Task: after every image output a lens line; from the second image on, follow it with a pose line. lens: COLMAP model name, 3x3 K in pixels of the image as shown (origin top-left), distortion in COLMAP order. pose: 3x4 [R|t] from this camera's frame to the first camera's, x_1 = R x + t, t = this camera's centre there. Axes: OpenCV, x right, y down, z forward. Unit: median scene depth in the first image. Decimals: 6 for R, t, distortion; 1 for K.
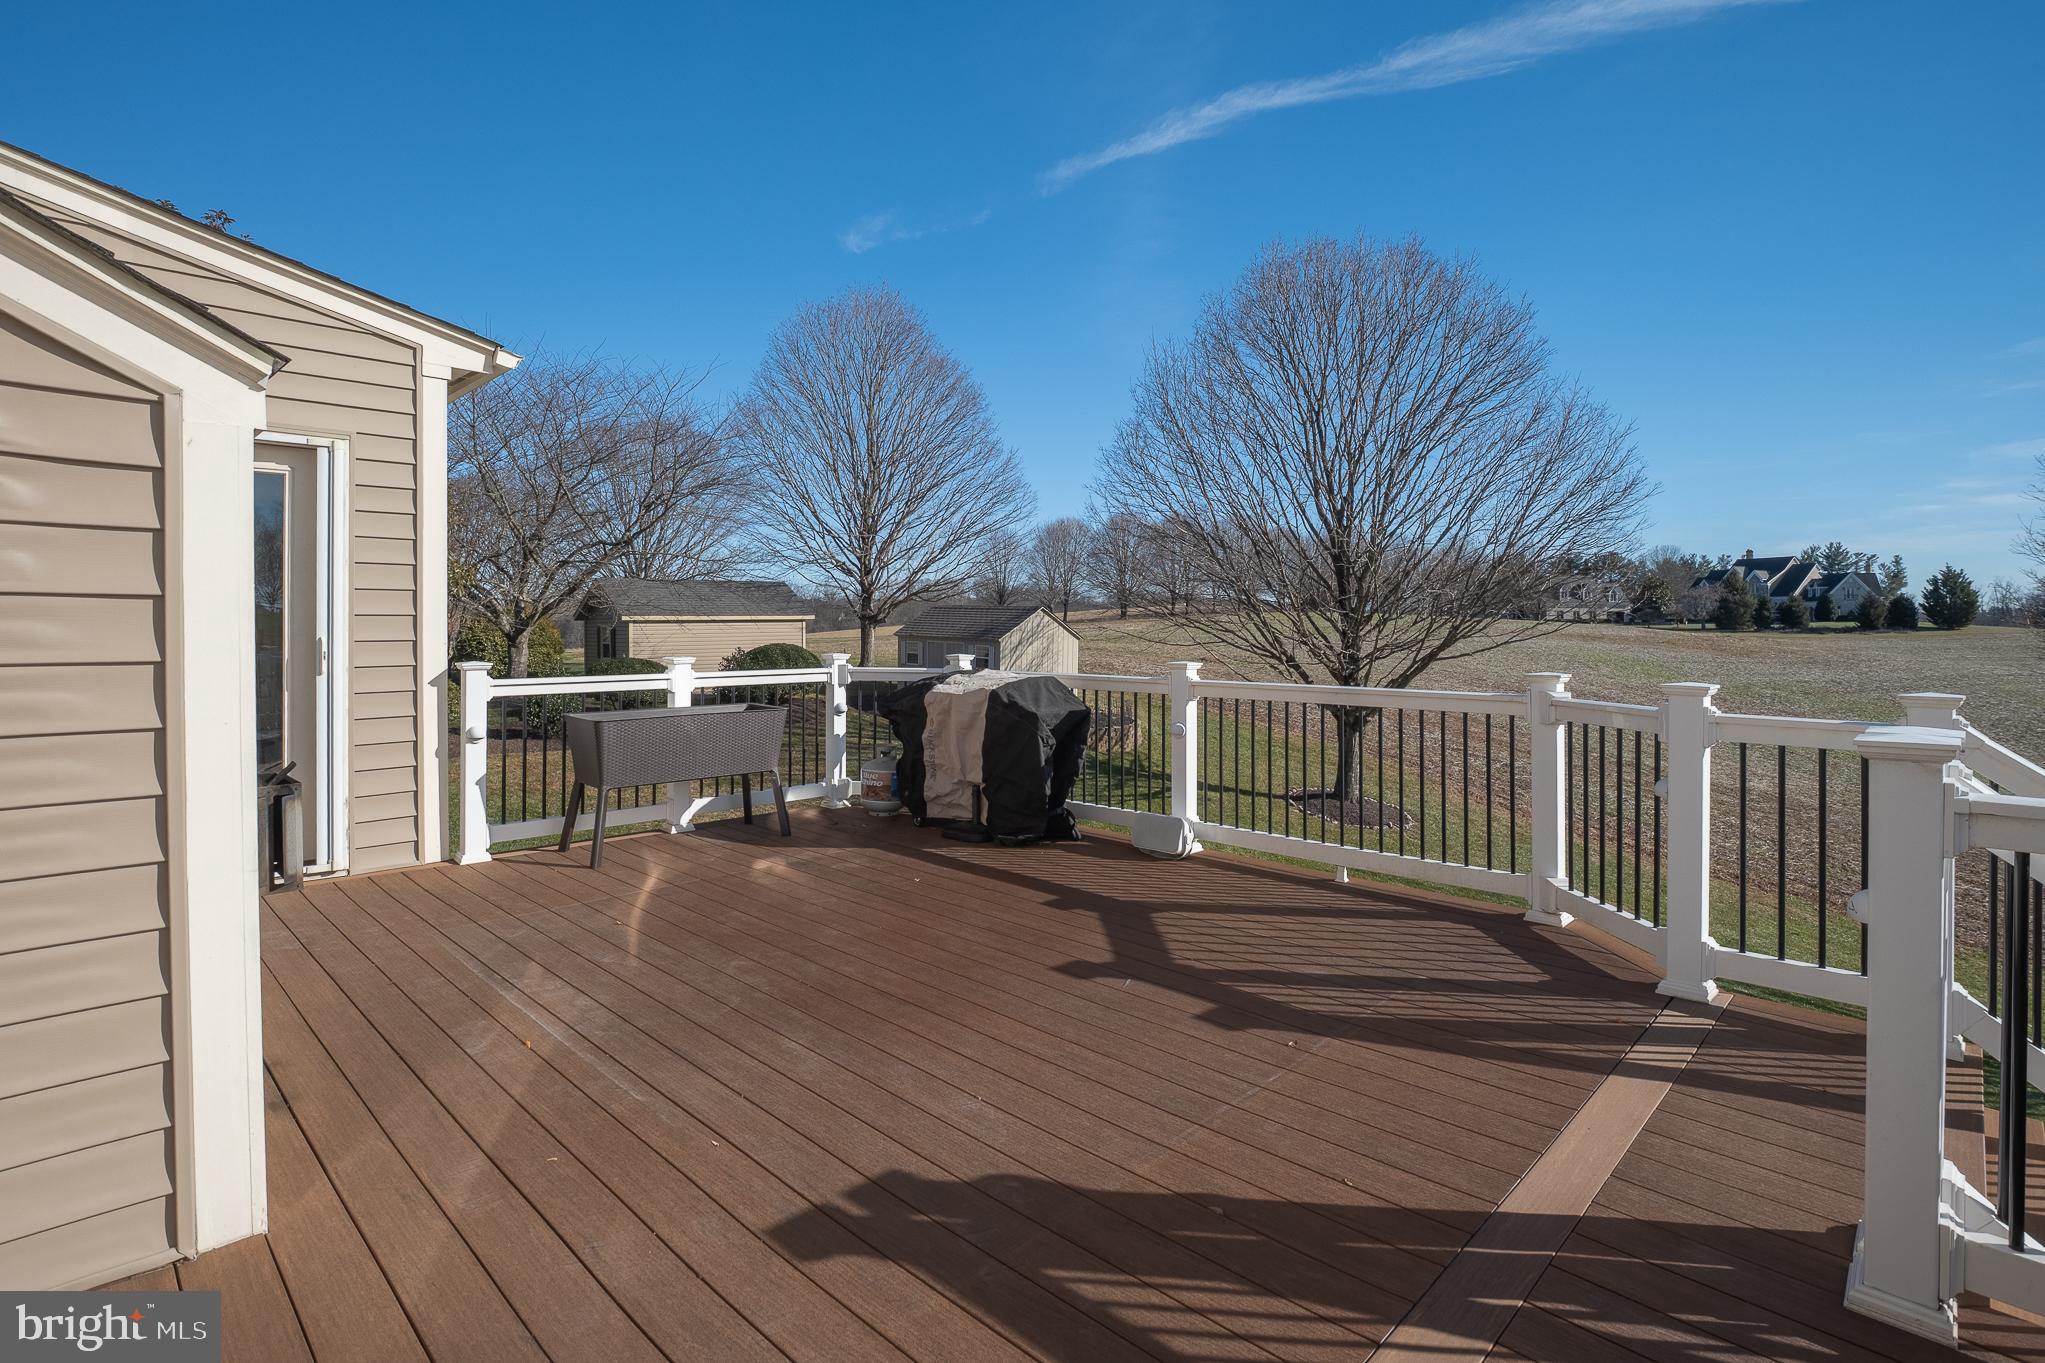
lens RADIAL K [[984.3, 0, 1023.1], [0, 984.3, 625.5], [0, 0, 1]] dist [-0.016036, -0.000774]
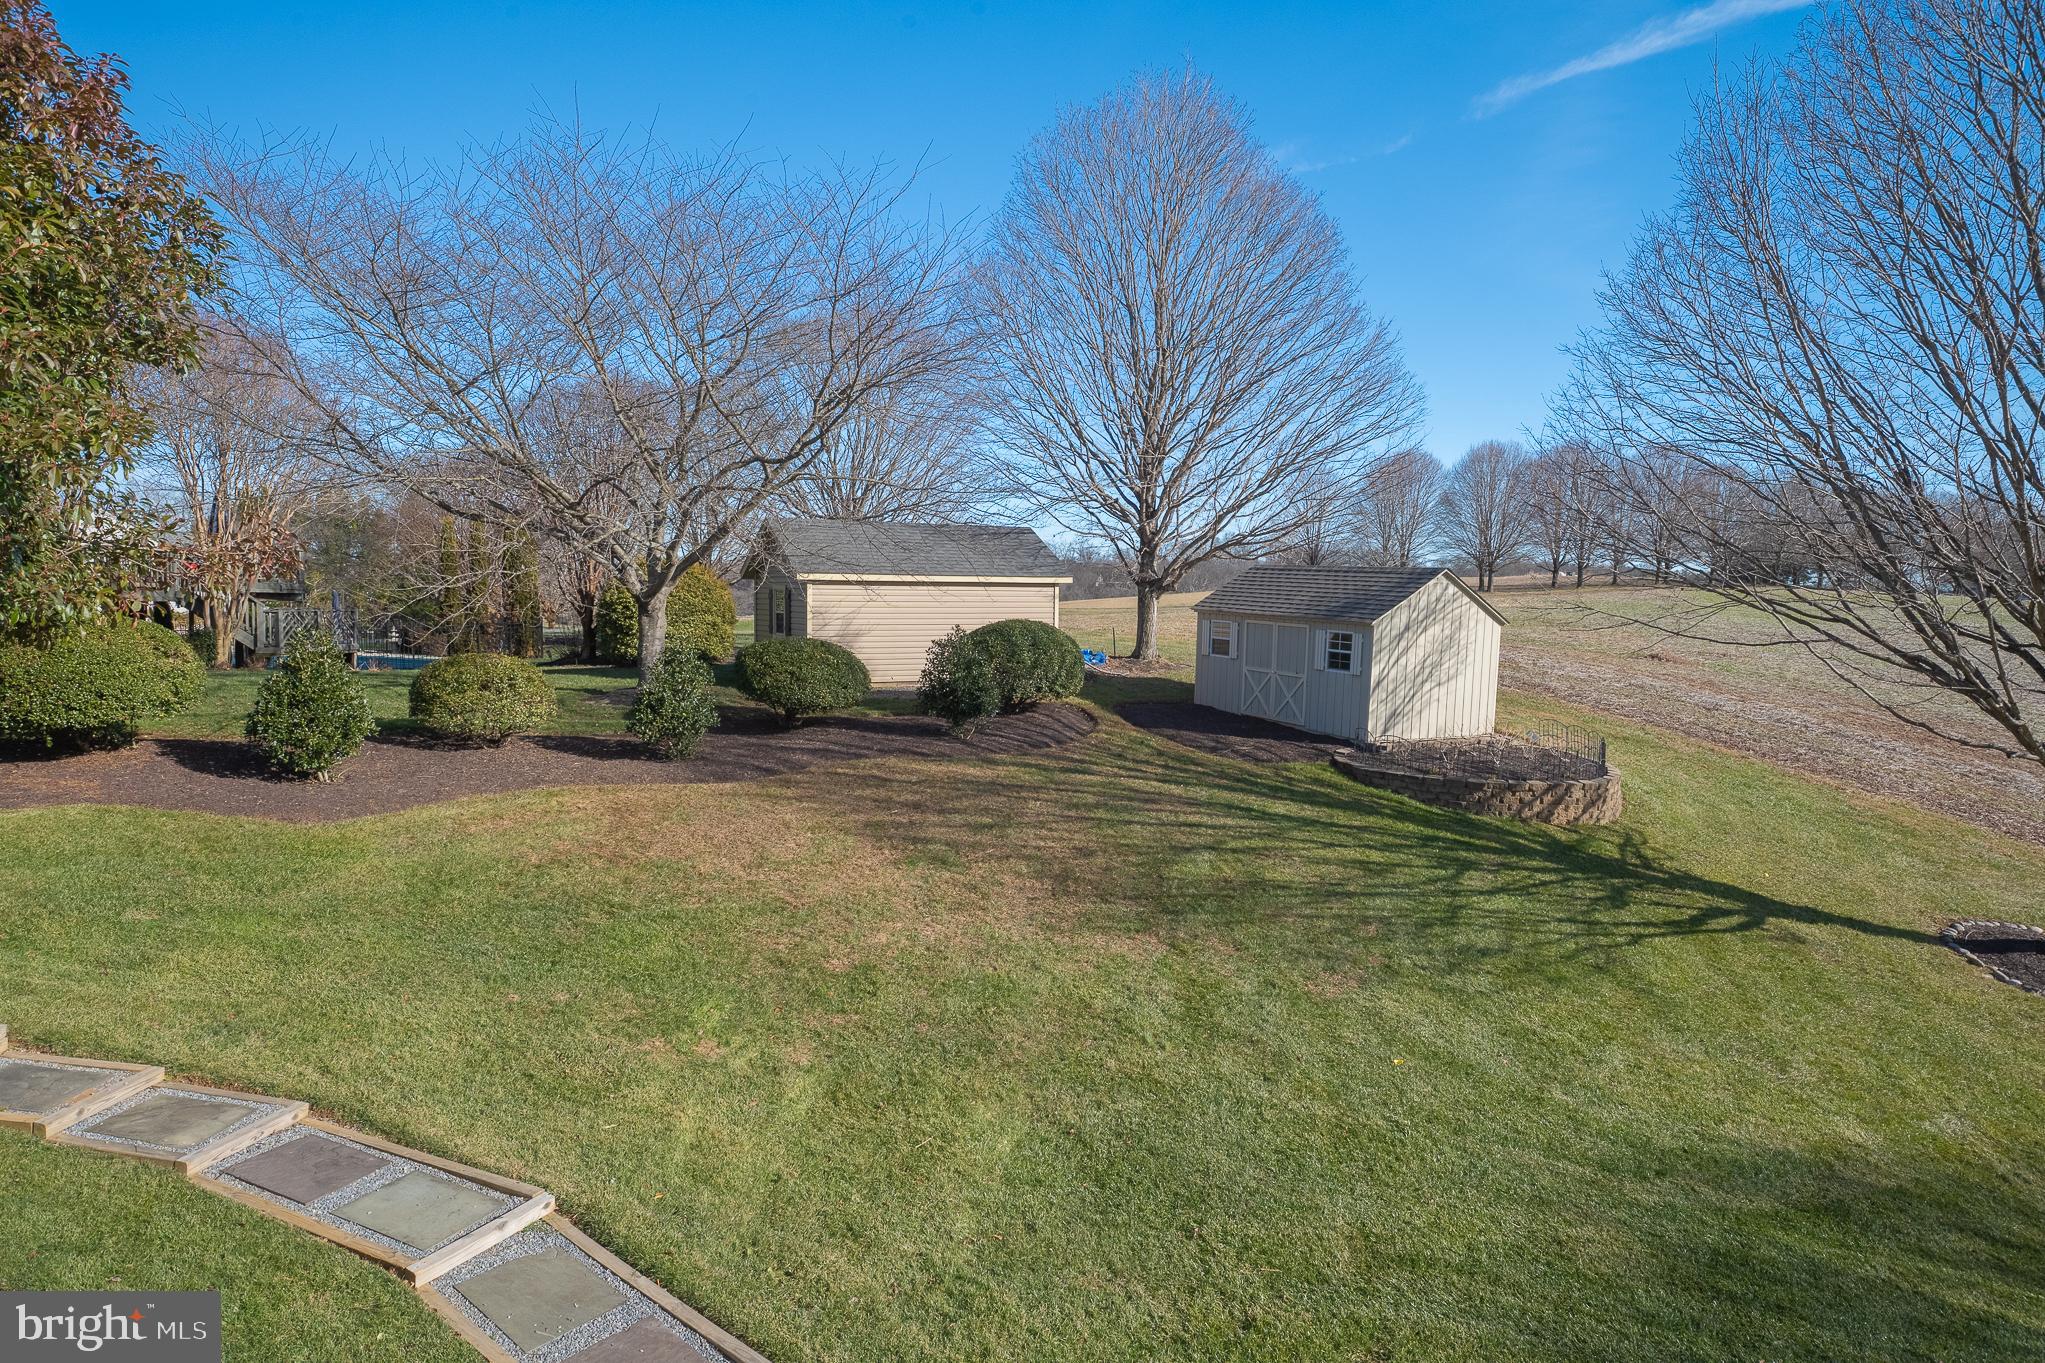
lens RADIAL K [[1186.0, 0, 1022.5], [0, 1186.0, 681.5], [0, 0, 1]] dist [0.025510, -0.054749]
pose [[0.970055, 0.038514, -0.239811, -0.058152], [-0.020660, 0.996853, 0.076527, -0.000841], [0.242004, -0.069281, 0.967799, 0.245697]]
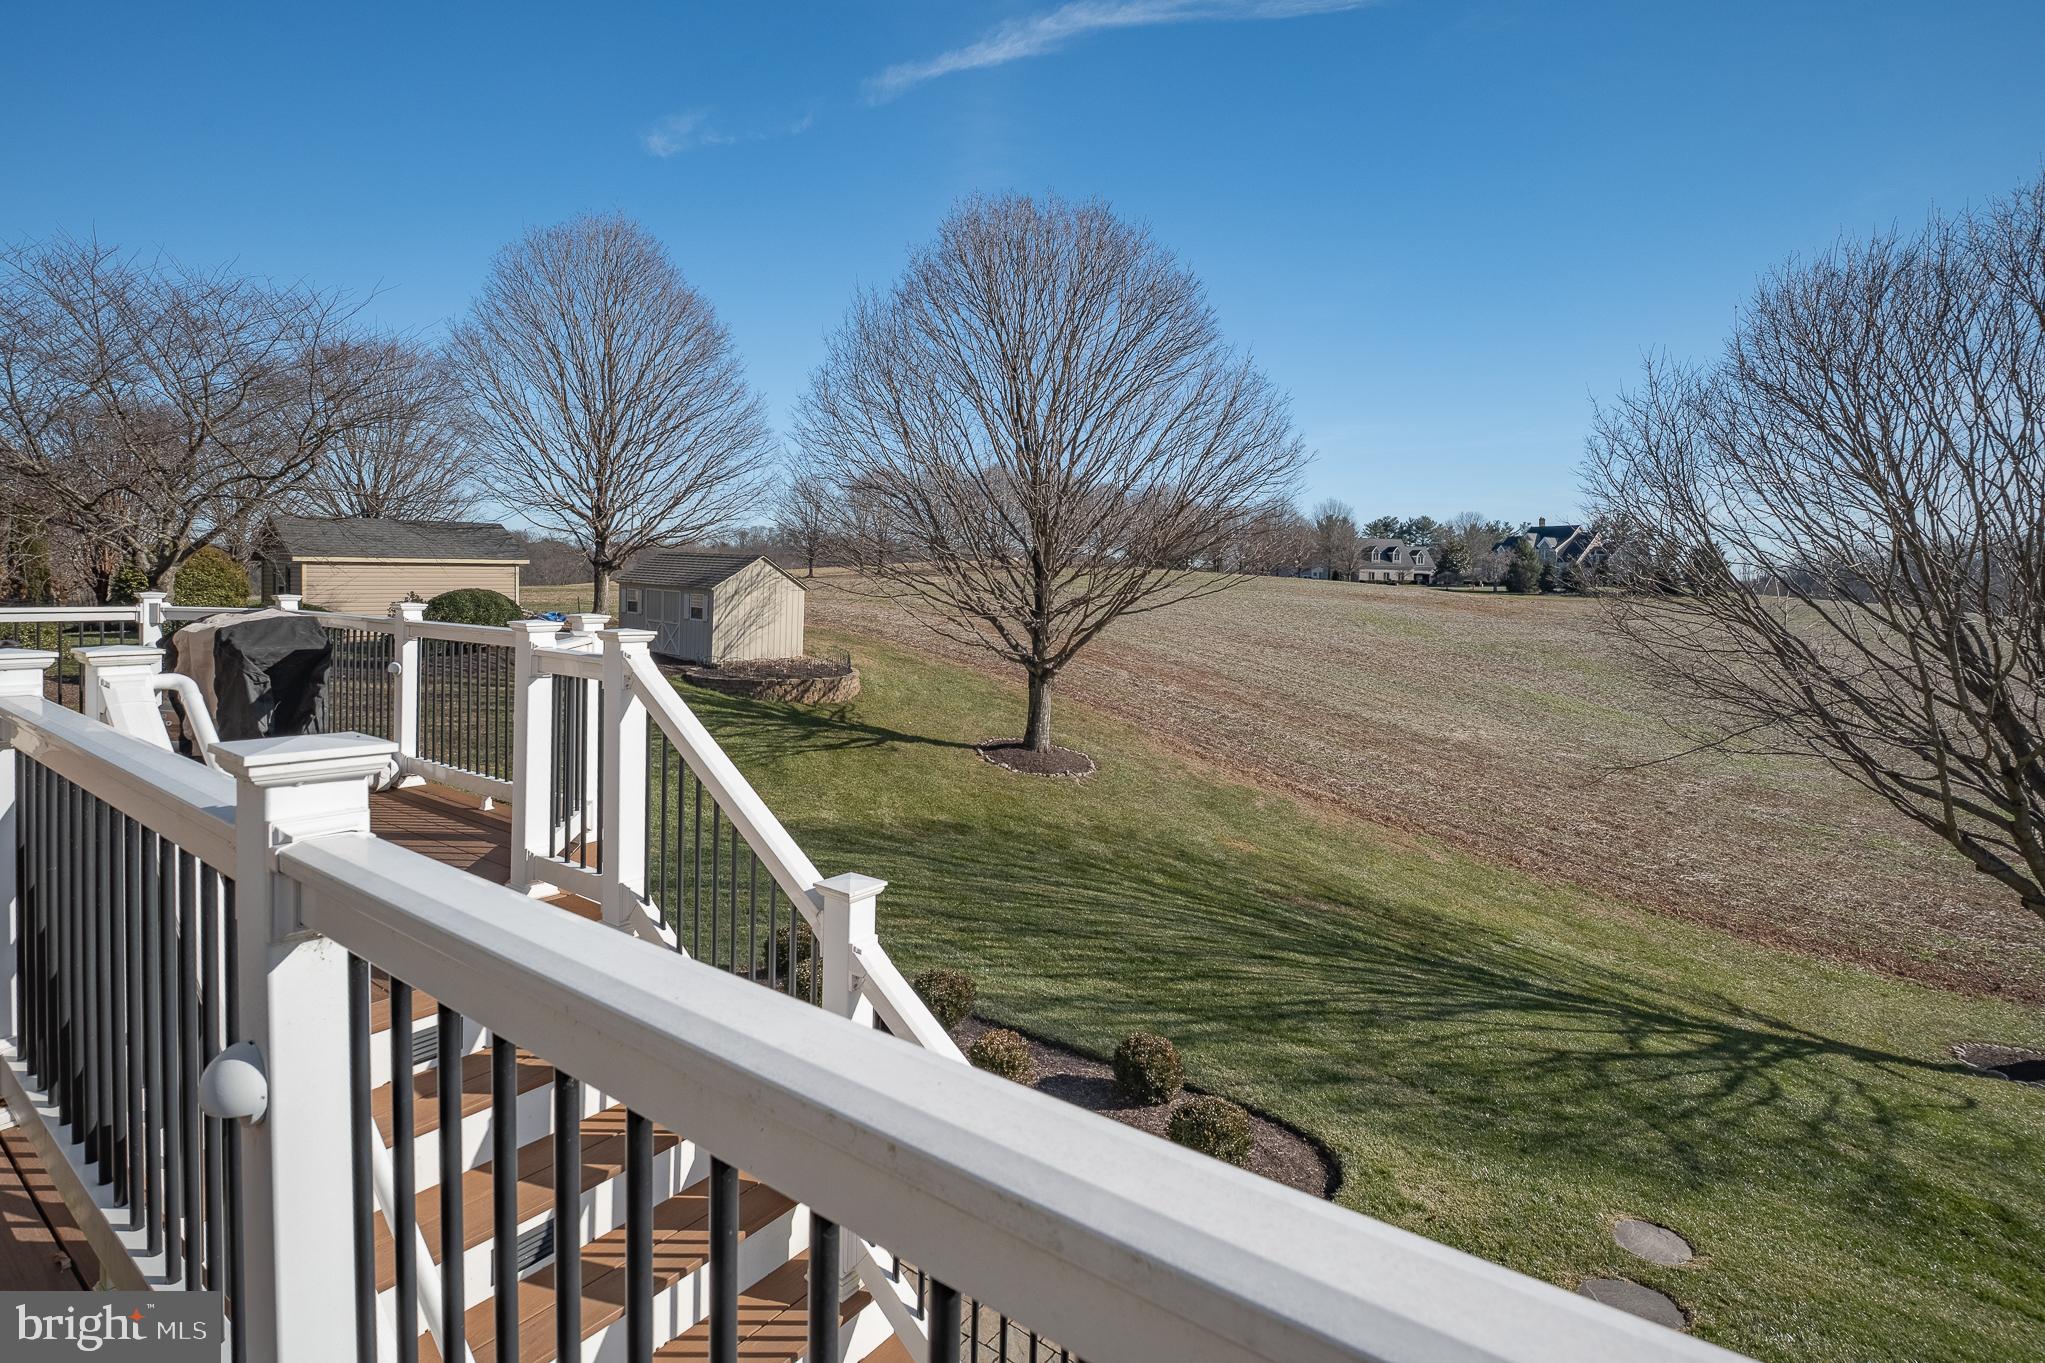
lens RADIAL K [[1004.3, 0, 1014.7], [0, 1004.3, 607.8], [0, 0, 1]] dist [-0.009250, -0.001094]
pose [[0.989755, 0.013944, 0.142093, 0.134403], [-0.018138, 0.999436, 0.028262, 0.000050], [-0.141619, -0.030549, 0.989450, -0.028303]]
